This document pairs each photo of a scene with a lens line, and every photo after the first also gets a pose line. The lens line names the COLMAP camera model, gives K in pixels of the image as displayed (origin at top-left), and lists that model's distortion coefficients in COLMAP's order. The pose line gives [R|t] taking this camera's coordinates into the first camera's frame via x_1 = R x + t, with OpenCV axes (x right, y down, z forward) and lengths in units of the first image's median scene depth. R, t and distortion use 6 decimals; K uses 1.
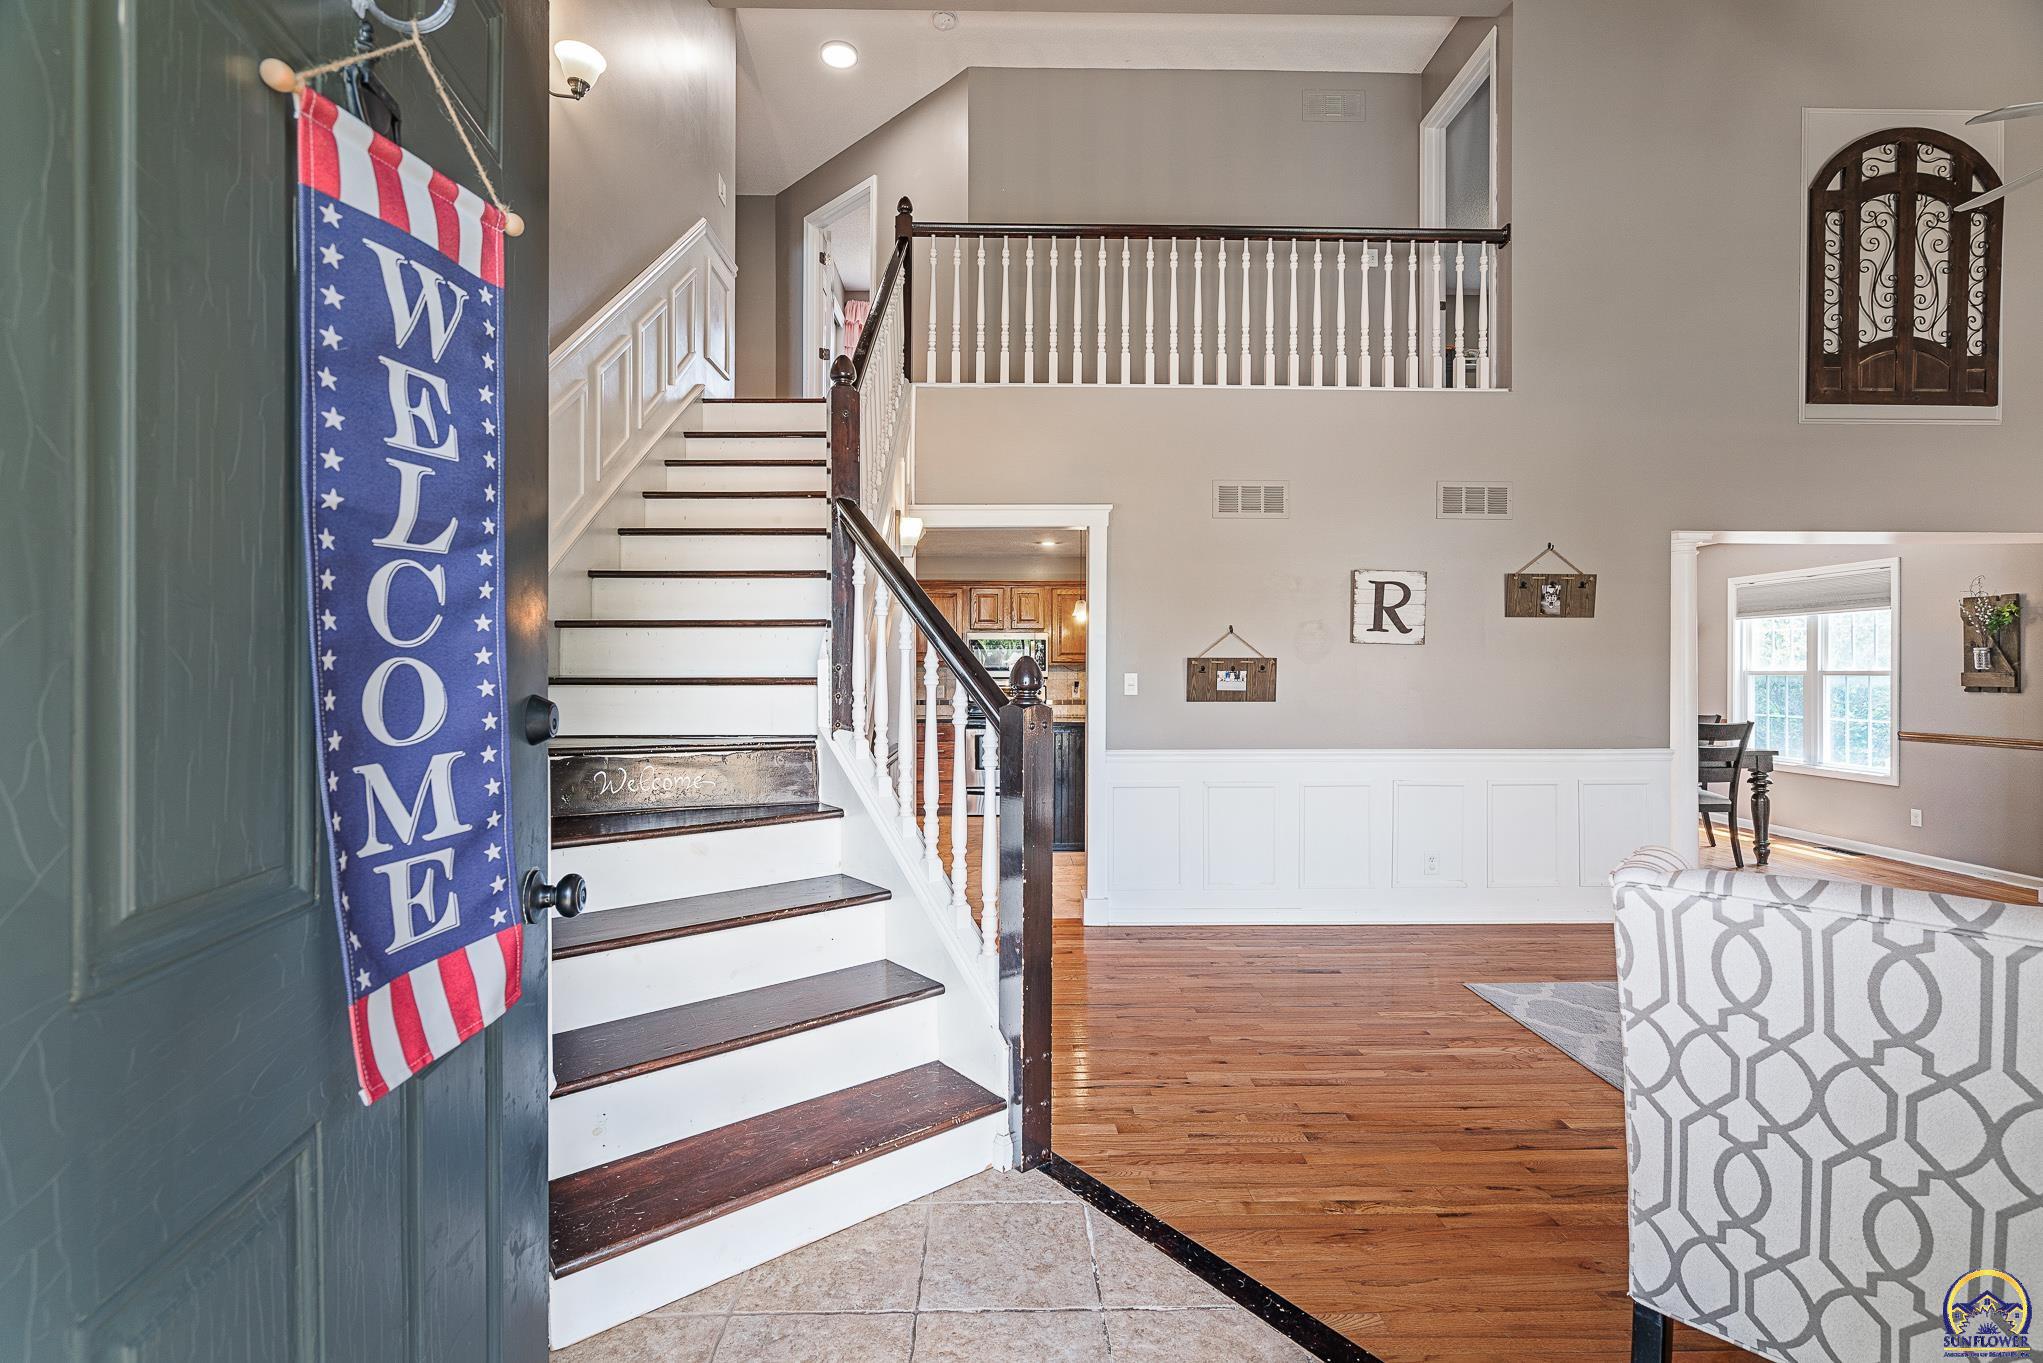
lens RADIAL K [[921.7, 0, 1016.1], [0, 921.7, 675.5], [0, 0, 1]] dist [0.000998, 0.000369]
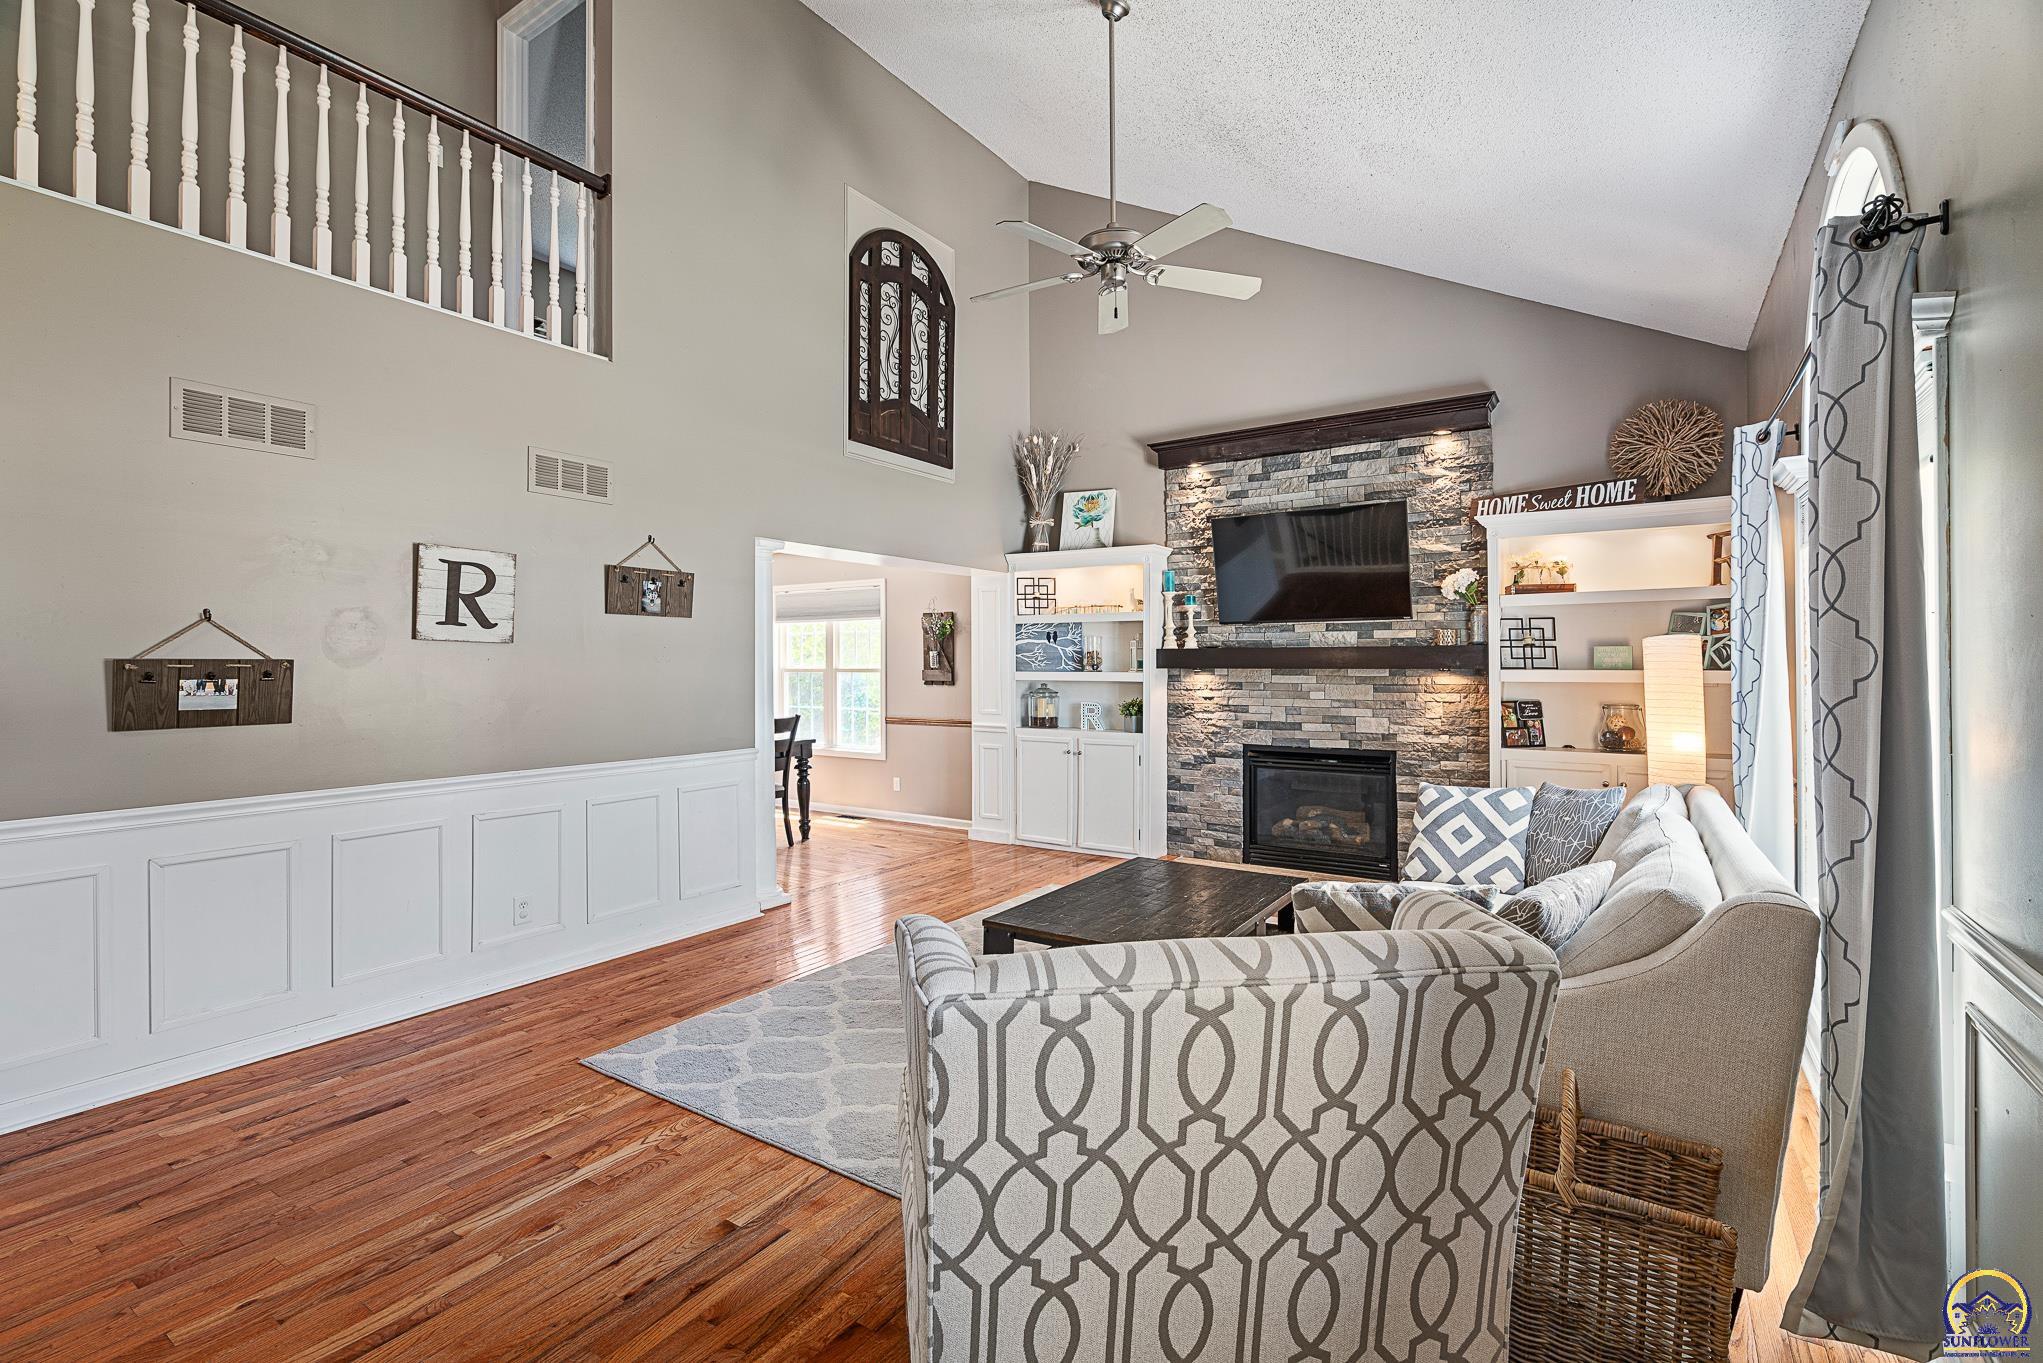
lens RADIAL K [[923.8, 0, 1012.5], [0, 923.8, 662.0], [0, 0, 1]] dist [-0.000351, 0.000527]
pose [[0.576990, -0.000334, 0.816751, 0.030942], [0.005615, 0.999978, -0.003558, -0.011522], [-0.816732, 0.006639, 0.576979, 0.168088]]
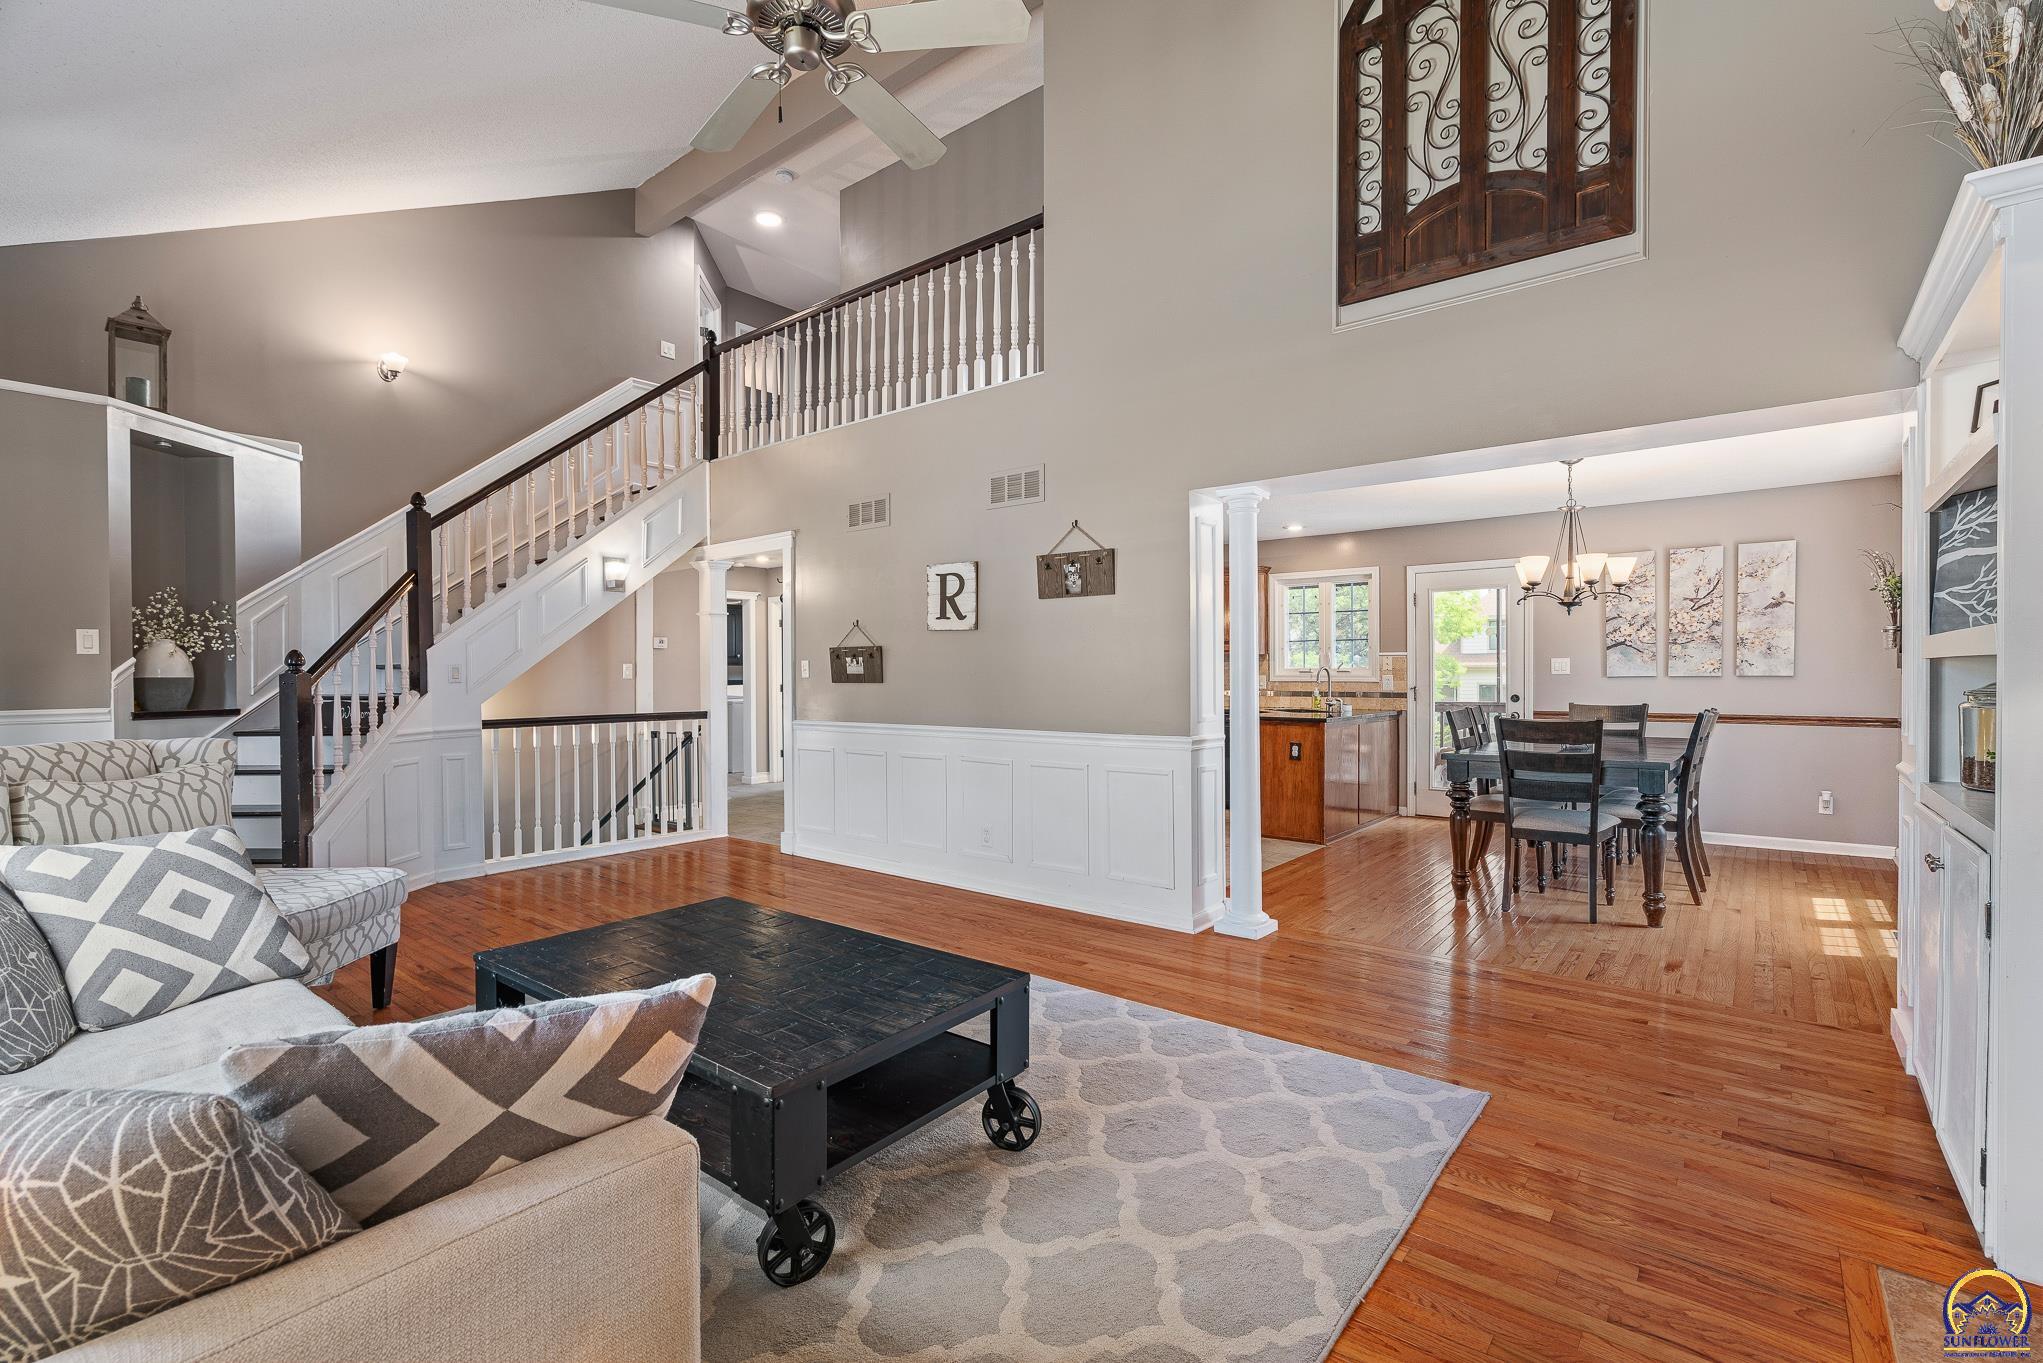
lens RADIAL K [[915.9, 0, 1021.5], [0, 915.9, 681.5], [0, 0, 1]] dist [-0.000301, 0.000287]
pose [[0.763468, 0.000504, -0.645845, 1.156069], [0.003633, 0.999981, 0.005074, 0.021017], [0.645835, -0.006220, 0.763452, 0.224442]]
